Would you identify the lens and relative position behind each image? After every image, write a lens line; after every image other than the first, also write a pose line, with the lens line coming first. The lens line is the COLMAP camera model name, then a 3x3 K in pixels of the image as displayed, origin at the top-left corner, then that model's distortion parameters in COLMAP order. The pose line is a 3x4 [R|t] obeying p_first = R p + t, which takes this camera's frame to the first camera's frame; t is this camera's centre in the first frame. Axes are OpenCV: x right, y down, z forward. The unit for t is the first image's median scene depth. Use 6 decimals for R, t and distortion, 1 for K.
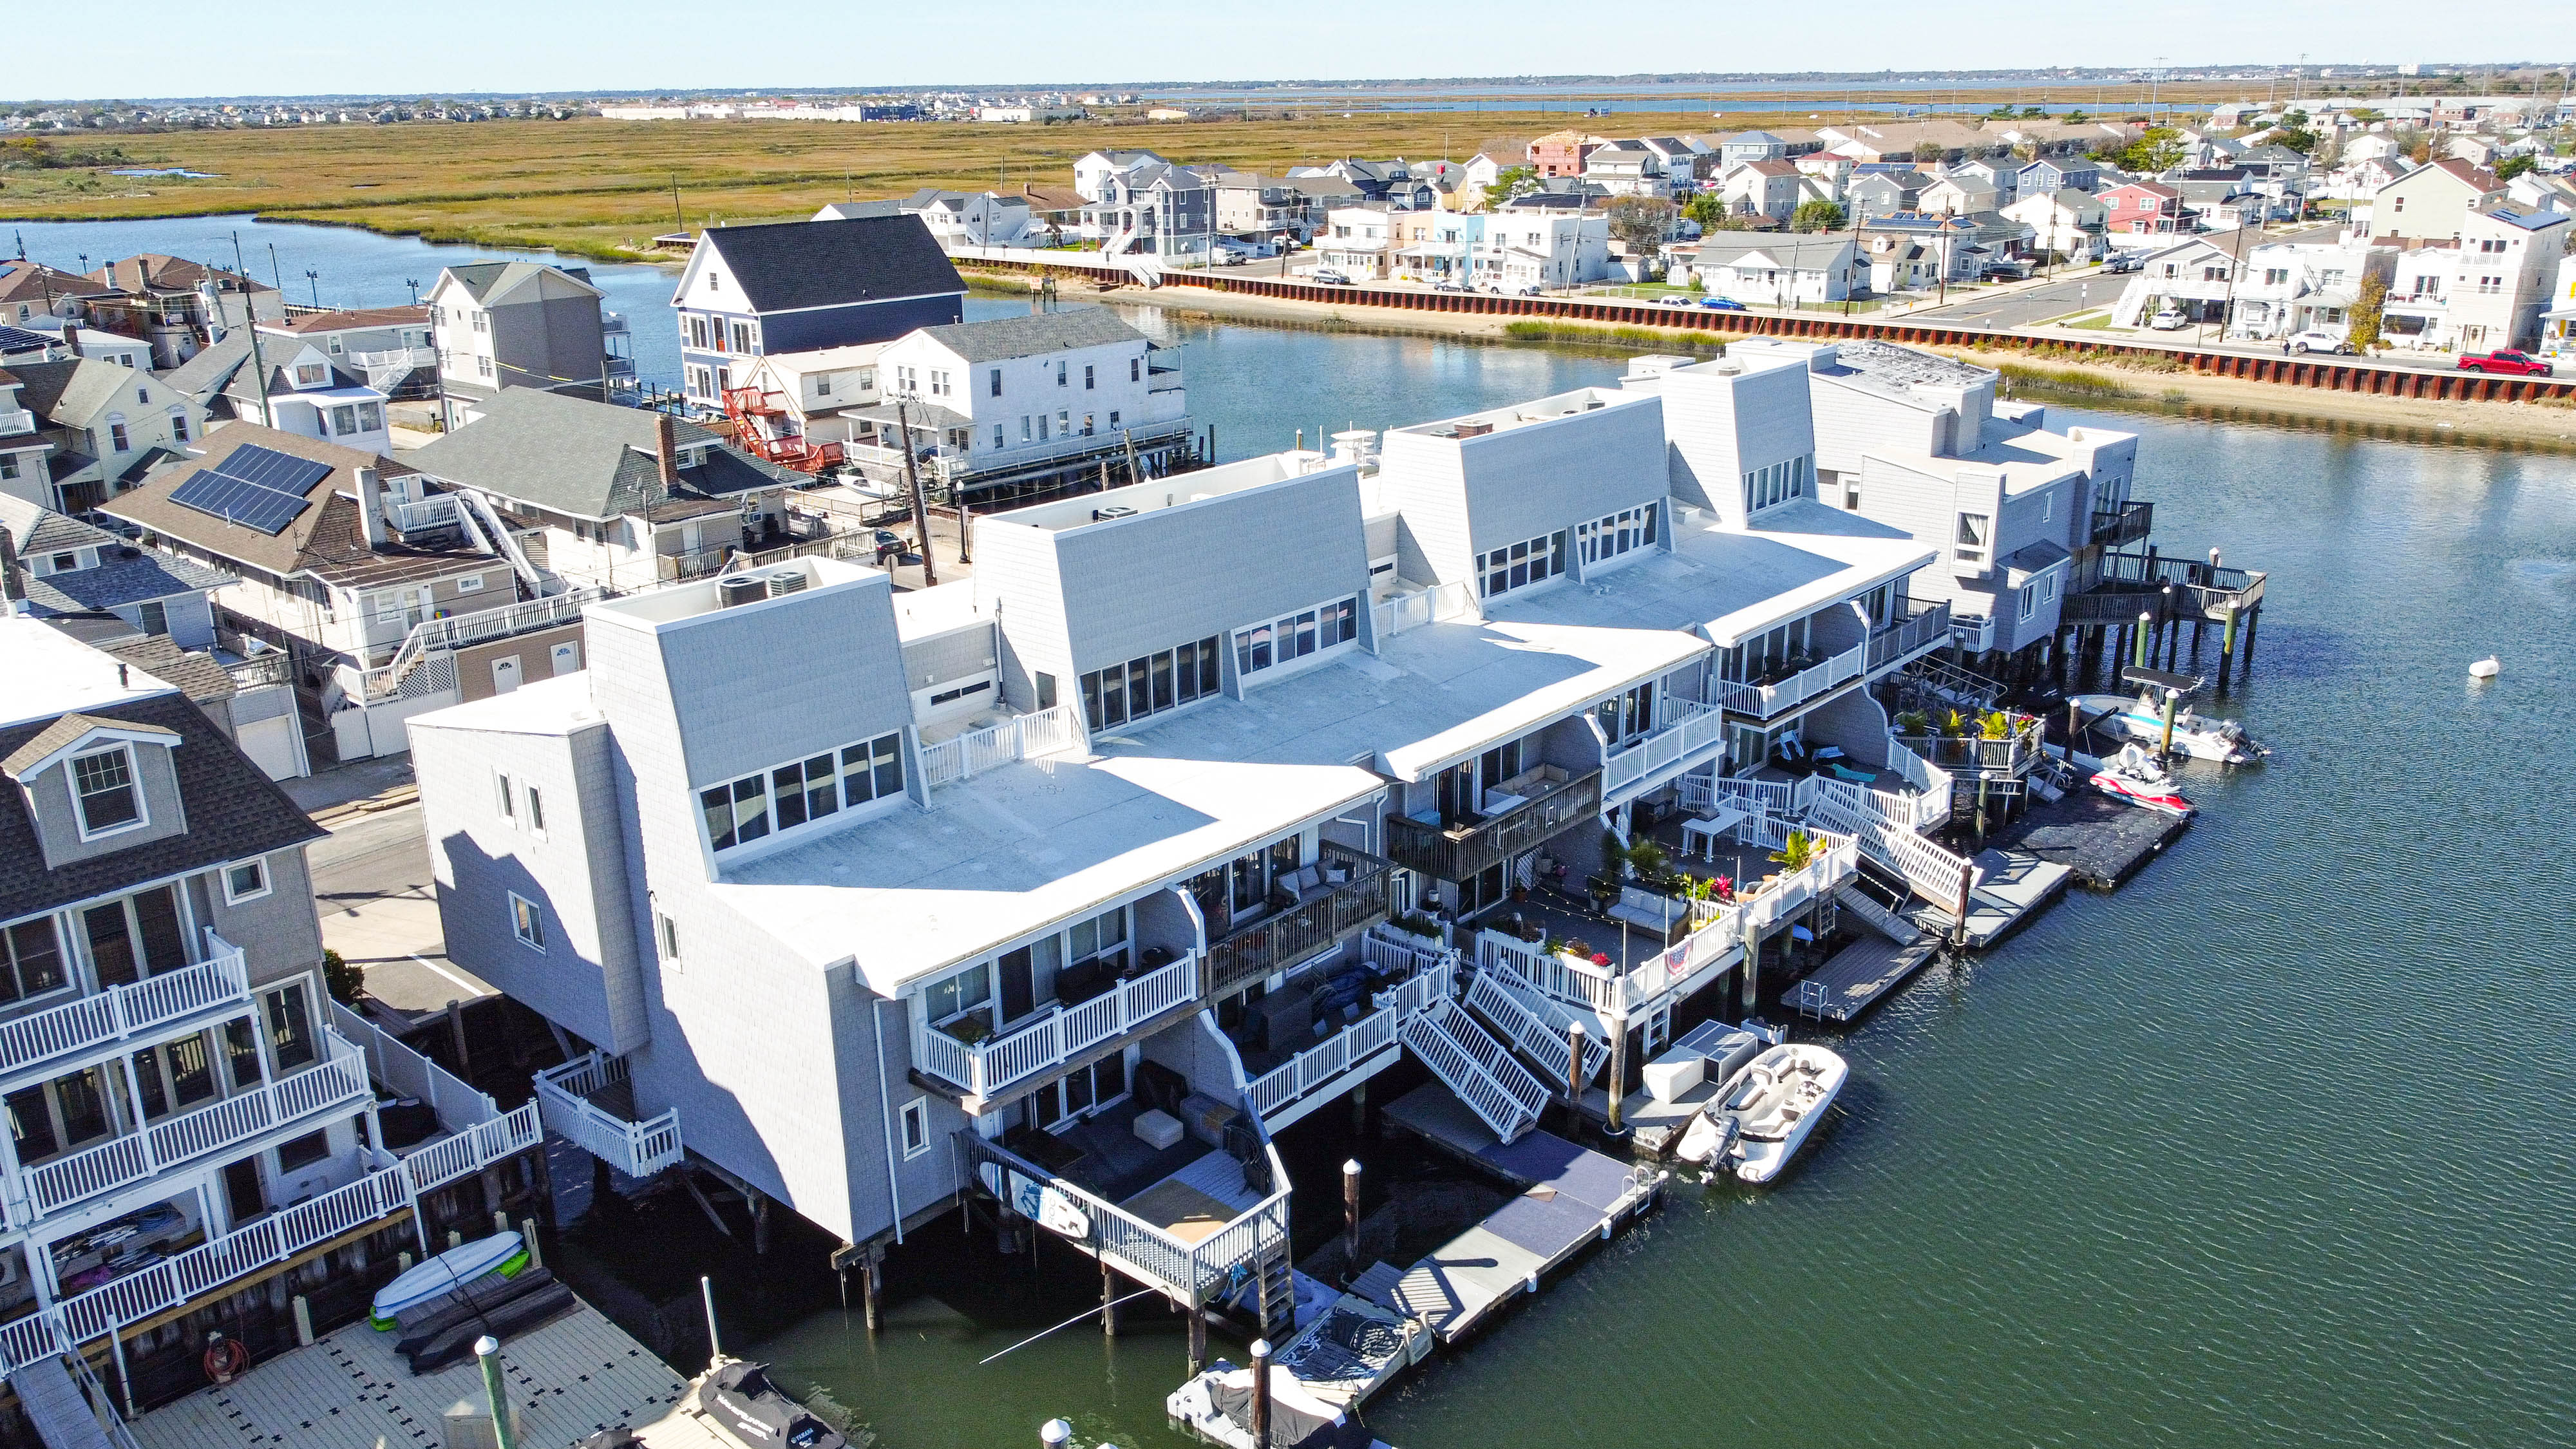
lens RADIAL K [[1951.7, 0, 1282.0], [0, 1951.7, 722.5], [0, 0, 1]] dist [0.007009, -0.011744]
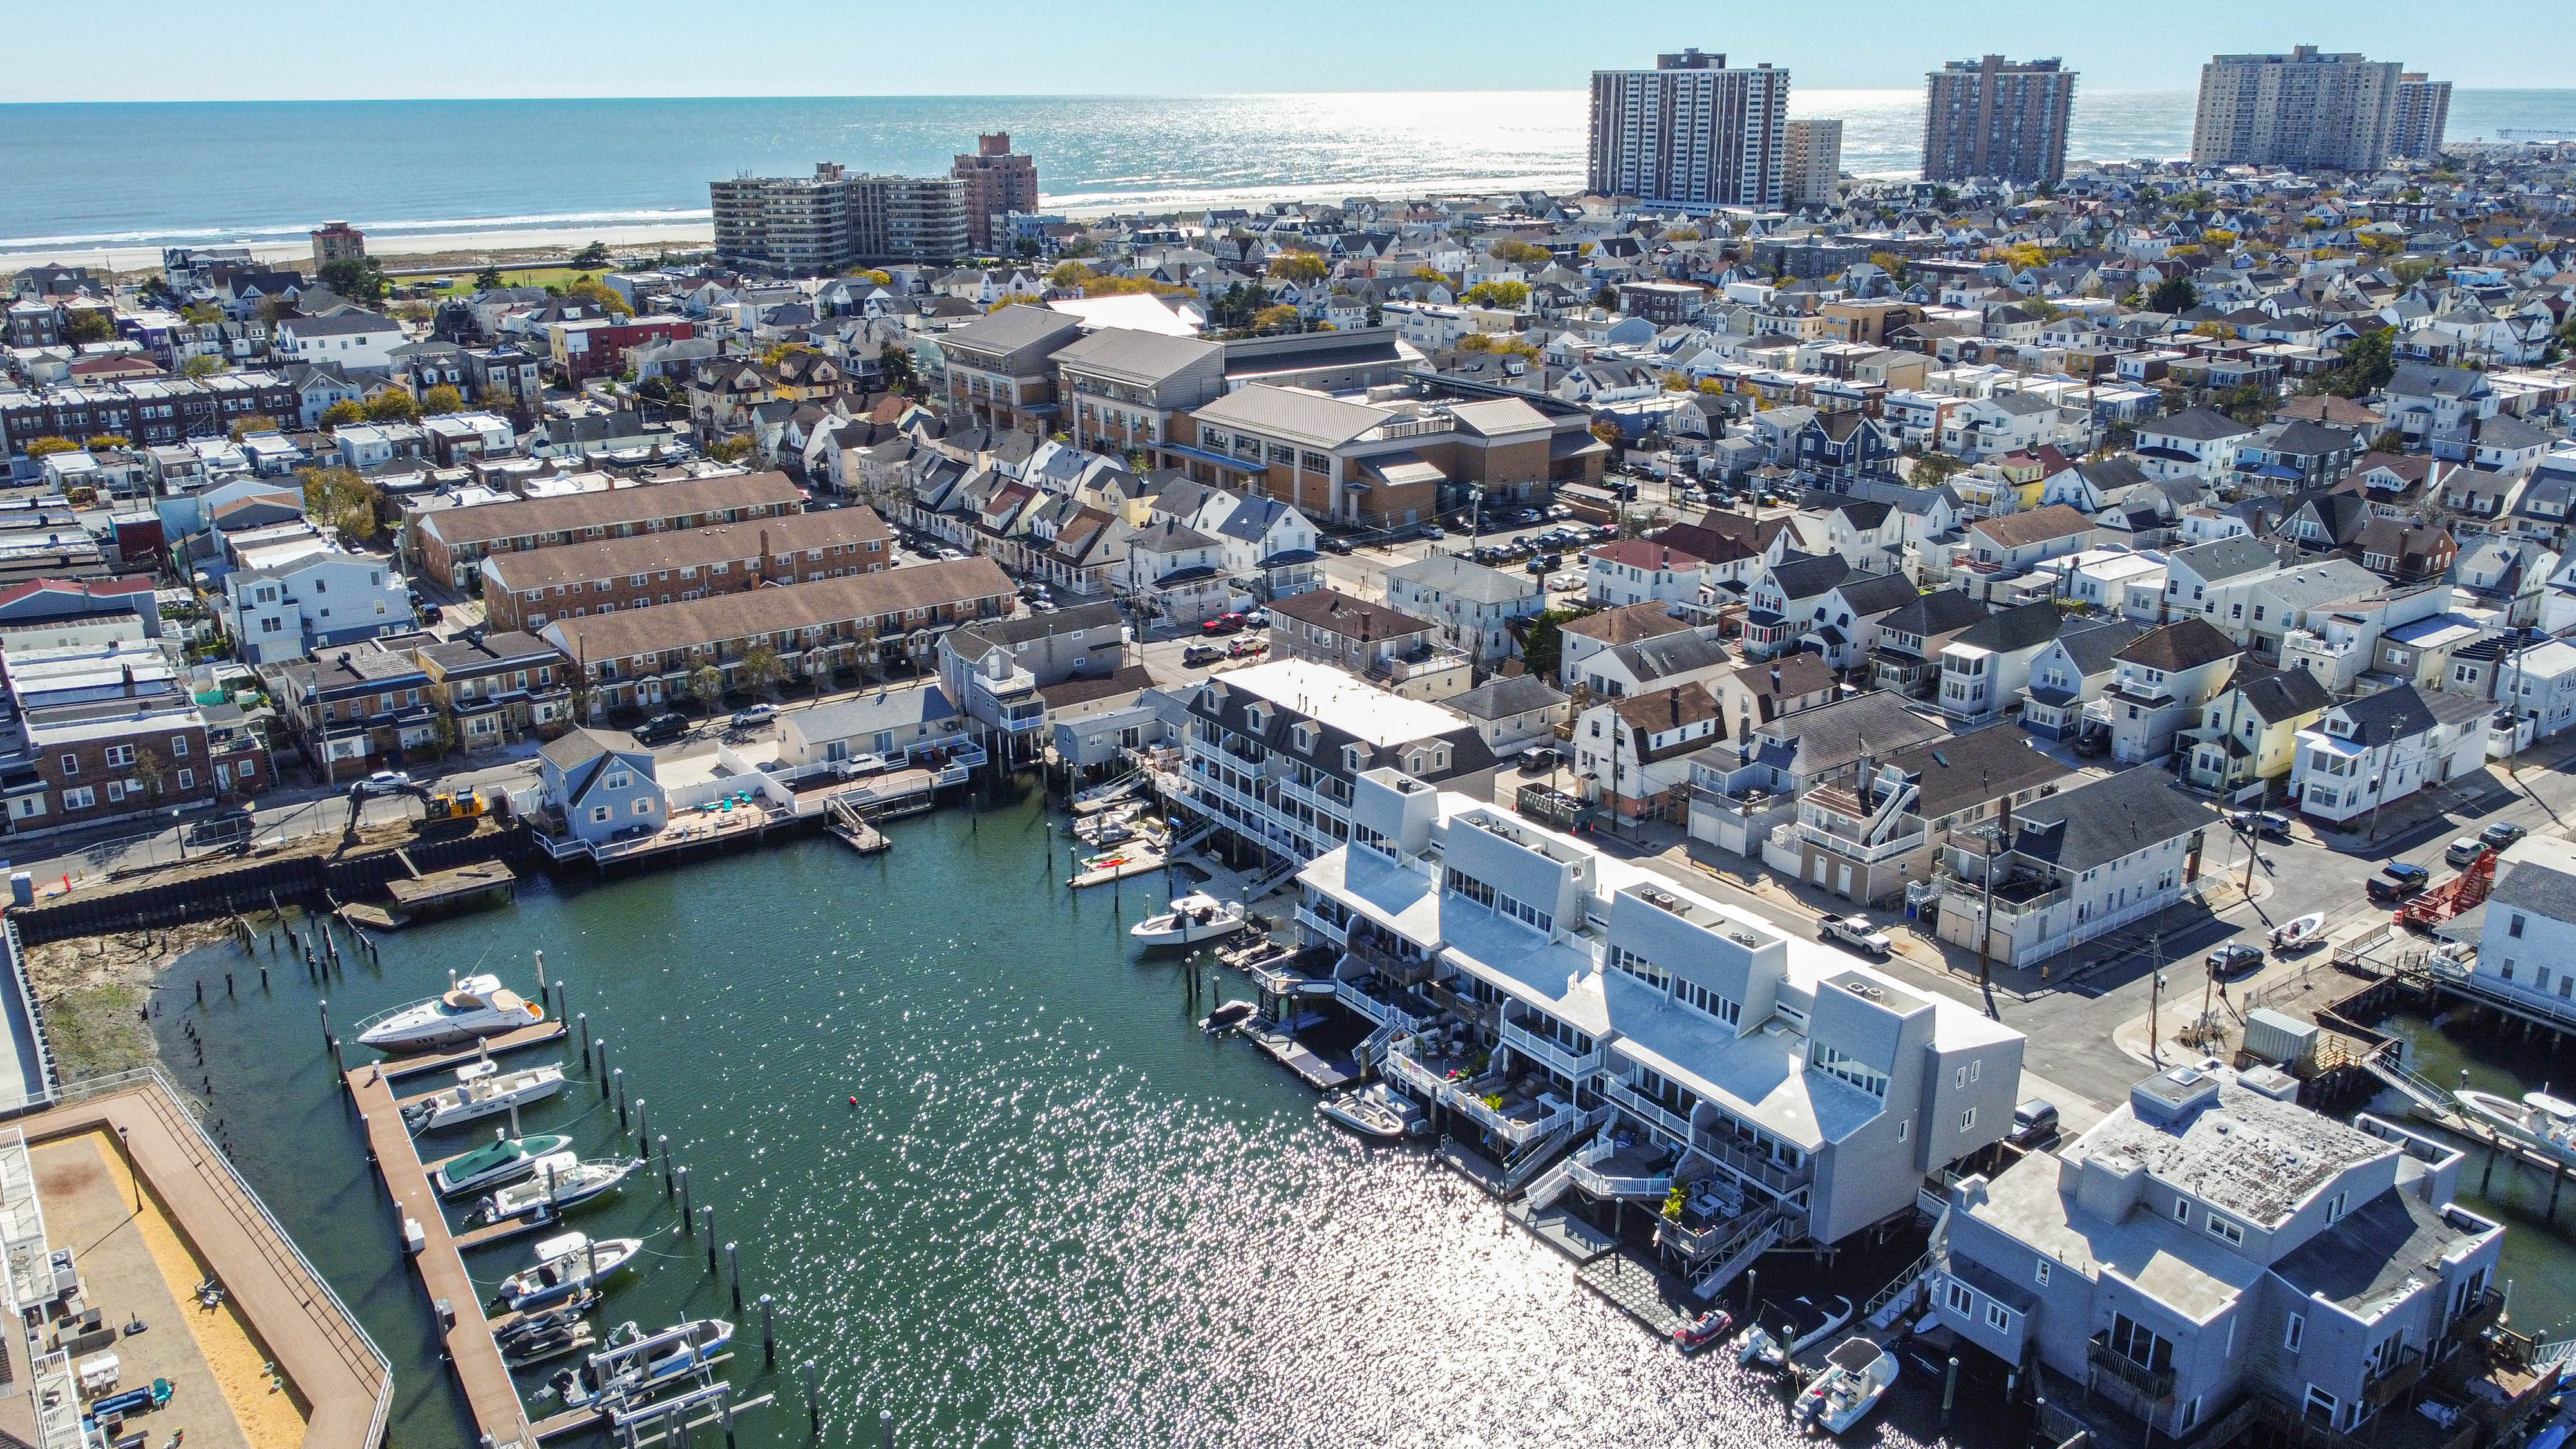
lens RADIAL K [[1951.7, 0, 1279.7], [0, 1951.7, 716.2], [0, 0, 1]] dist [0.007009, -0.011744]
pose [[-0.224095, 0.313086, -0.922908, 2.334040], [-0.296027, 0.880380, 0.370539, -1.113969], [0.928520, 0.356242, -0.104607, 0.925725]]
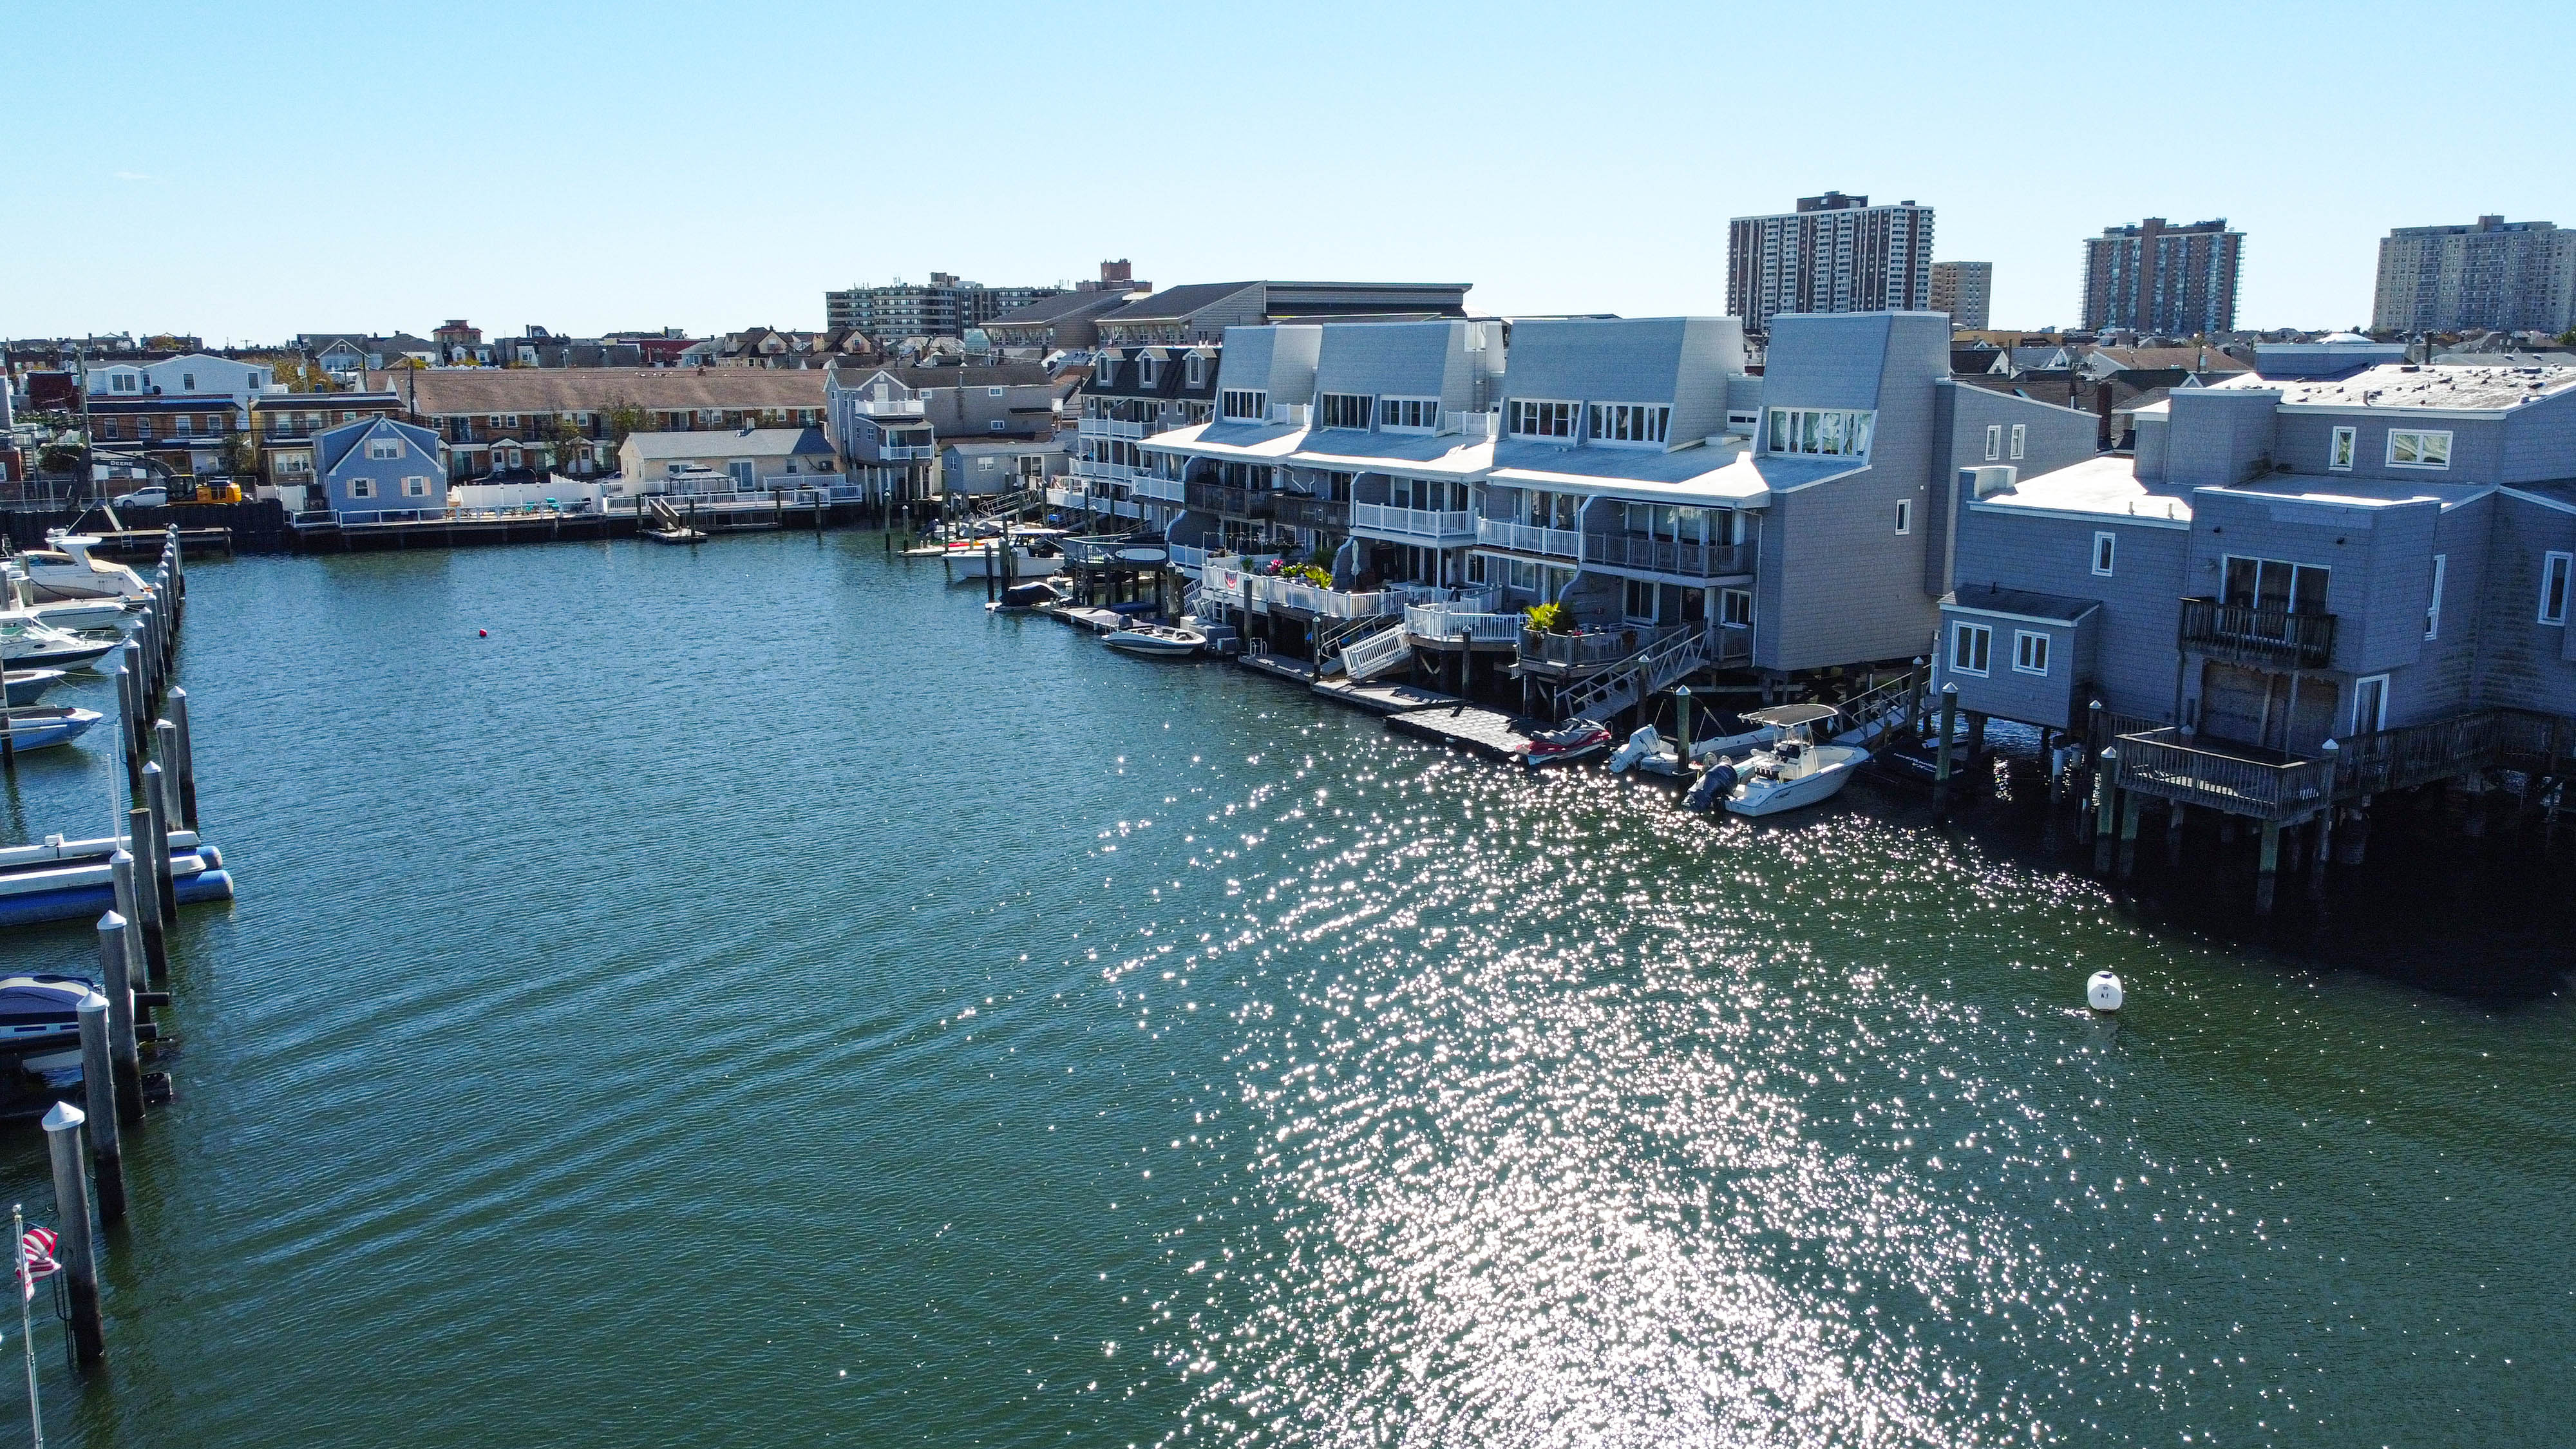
lens RADIAL K [[1951.7, 0, 1278.4], [0, 1951.7, 712.1], [0, 0, 1]] dist [0.007009, -0.011744]
pose [[-0.306504, 0.190509, -0.932610, 1.812342], [-0.289042, 0.914876, 0.281880, -0.269904], [0.906923, 0.355961, -0.225348, 1.450871]]
